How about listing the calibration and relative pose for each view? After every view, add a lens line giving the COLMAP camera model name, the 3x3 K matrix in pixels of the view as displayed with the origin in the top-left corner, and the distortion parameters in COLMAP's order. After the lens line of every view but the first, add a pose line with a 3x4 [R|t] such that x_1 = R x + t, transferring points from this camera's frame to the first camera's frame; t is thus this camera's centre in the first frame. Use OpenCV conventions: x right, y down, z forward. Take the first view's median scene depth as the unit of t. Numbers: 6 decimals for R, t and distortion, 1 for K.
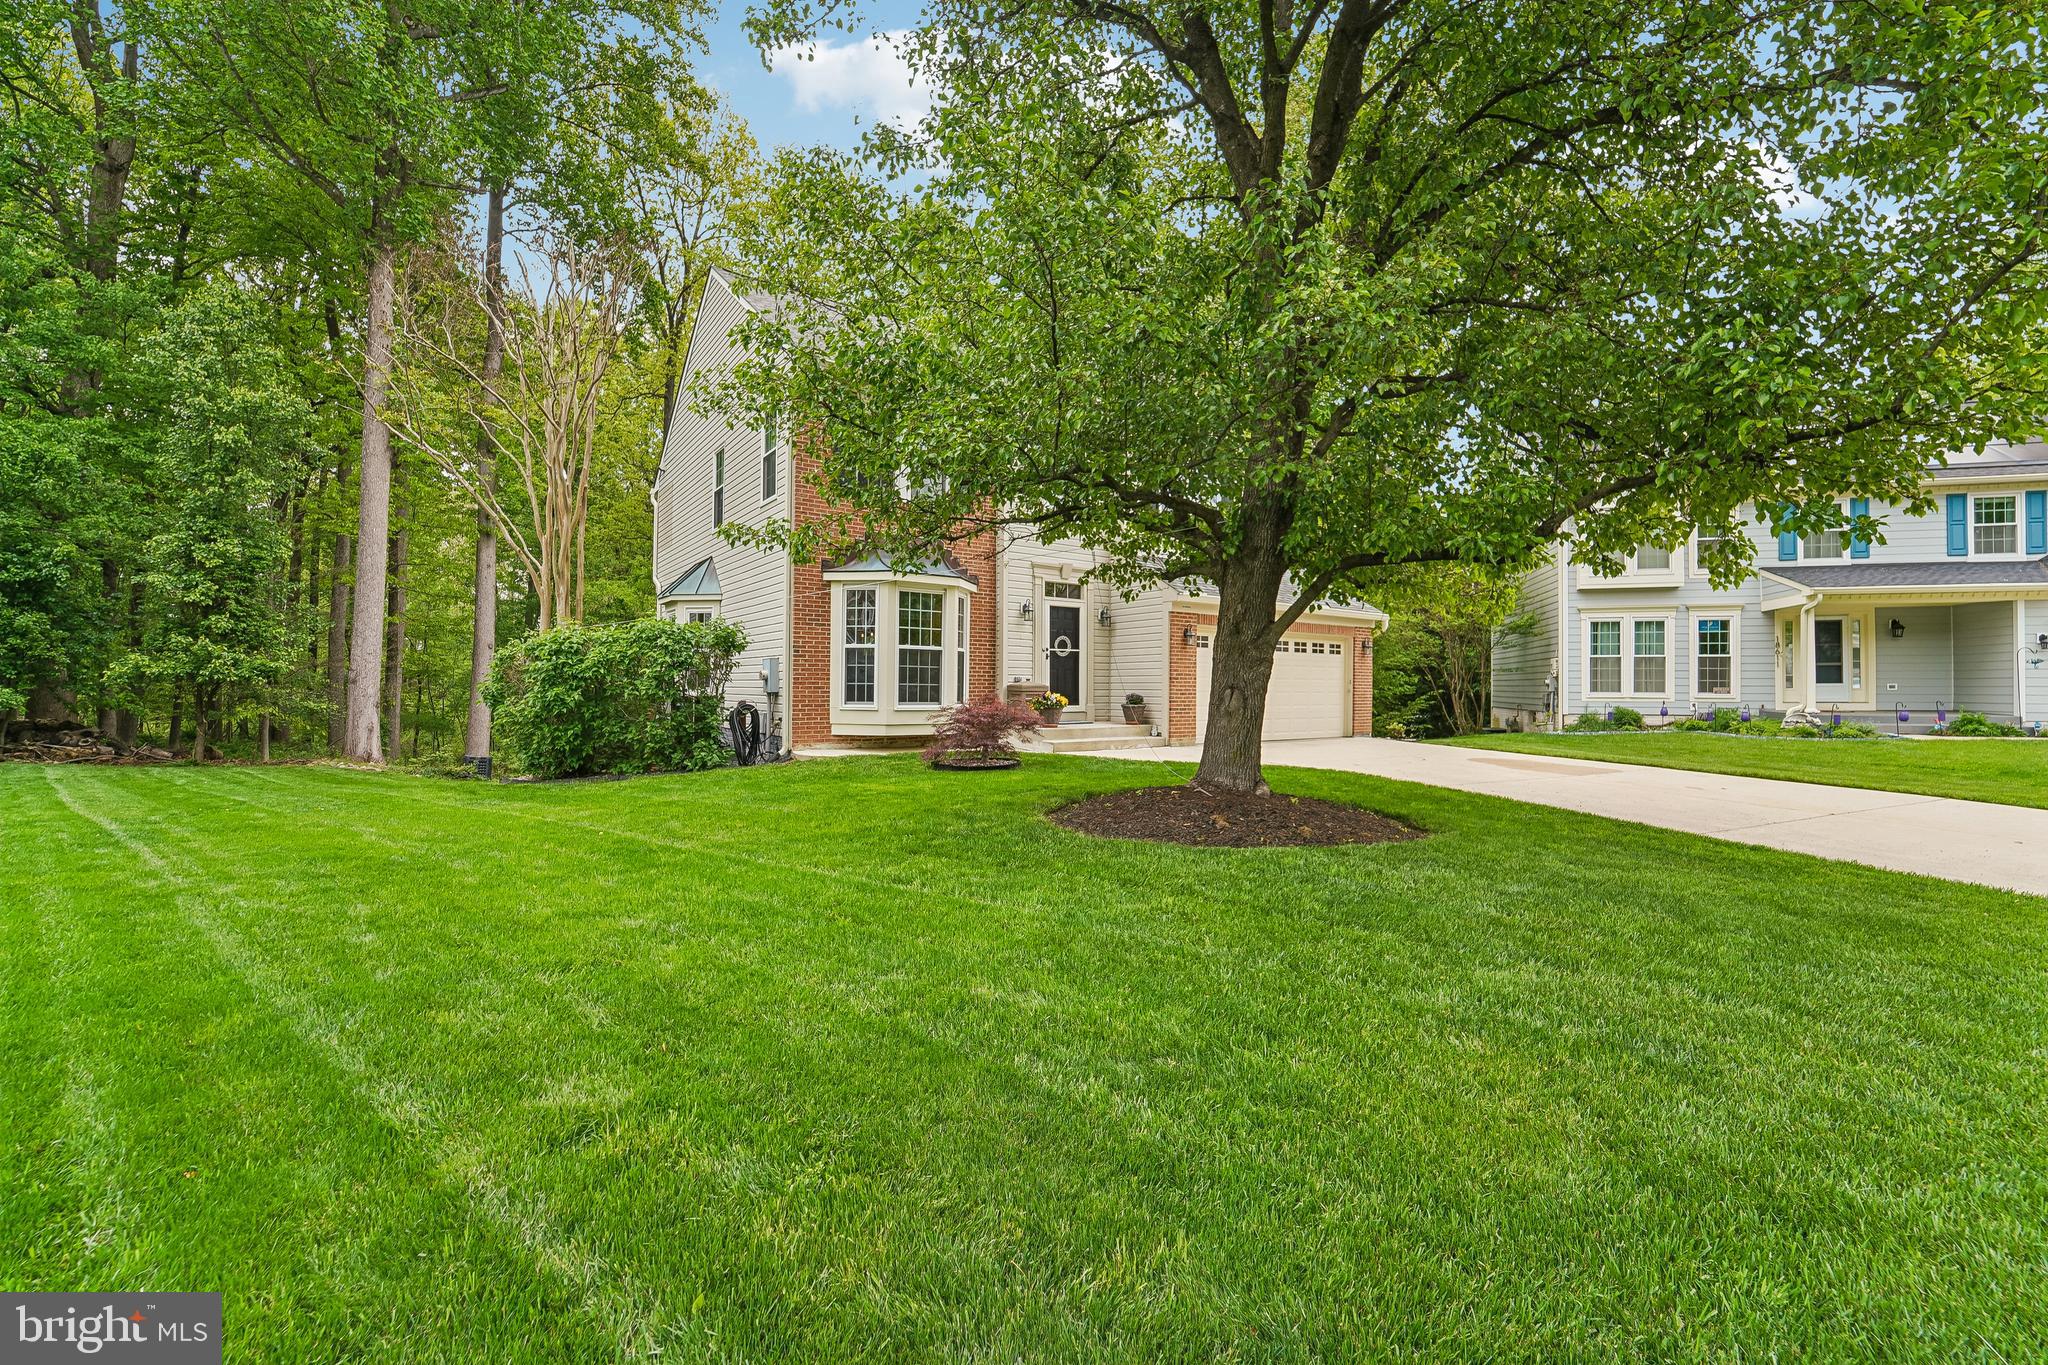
lens RADIAL K [[834.5, 0, 1033.1], [0, 834.5, 678.3], [0, 0, 1]] dist [-0.021204, -0.000295]
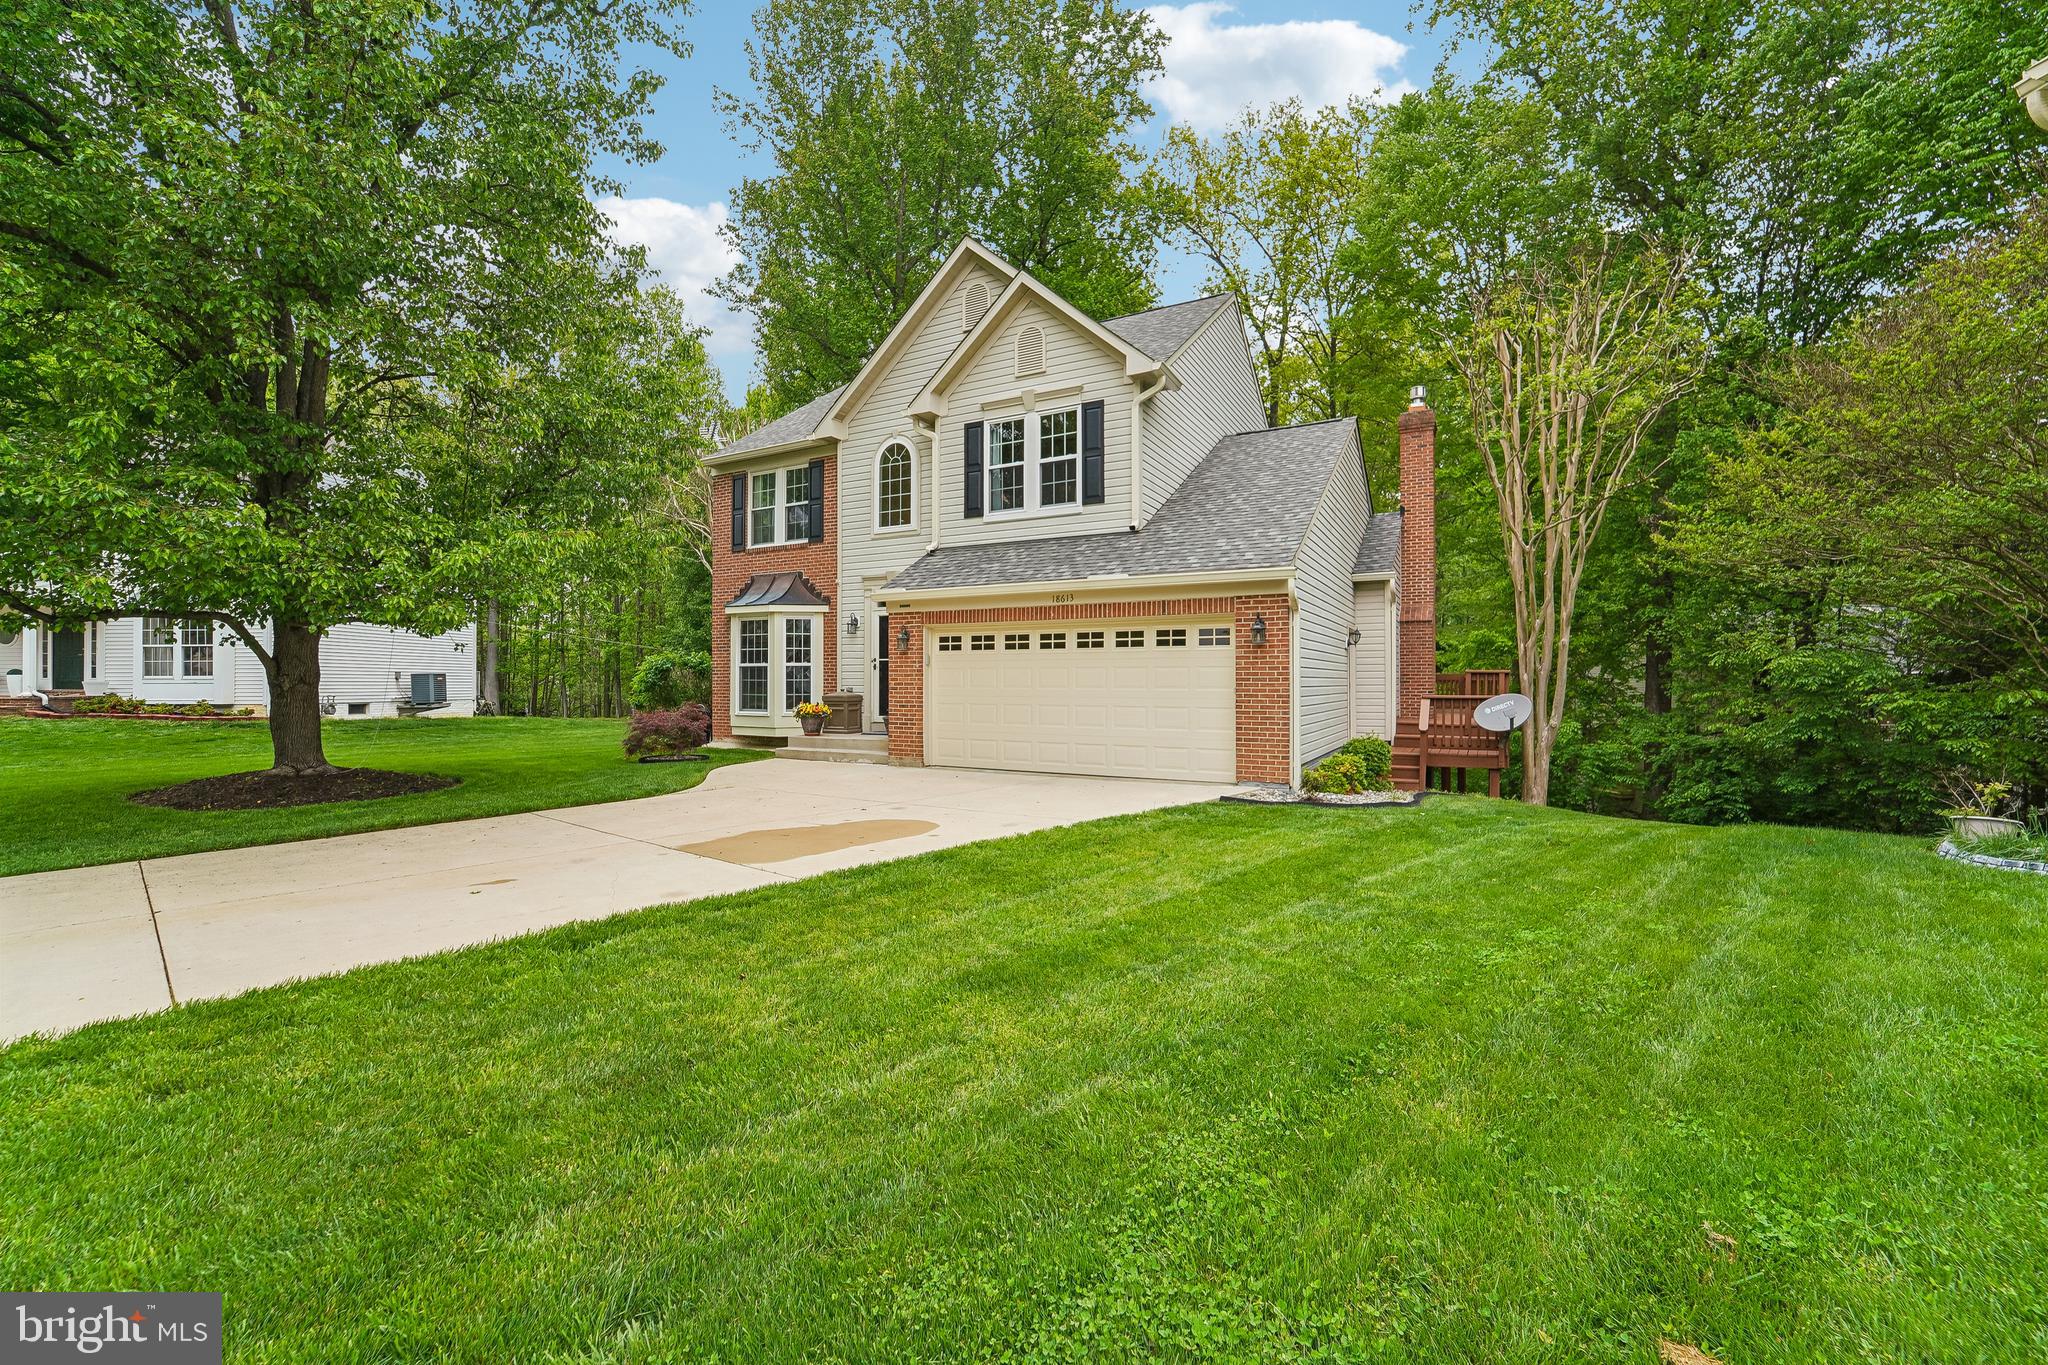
lens RADIAL K [[834.5, 0, 1033.1], [0, 834.5, 678.3], [0, 0, 1]] dist [-0.021204, -0.000295]
pose [[0.434241, -0.012841, -0.900705, 1.139057], [0.011424, 0.999896, -0.008747, -0.001324], [0.900724, -0.006491, 0.434342, 0.824537]]
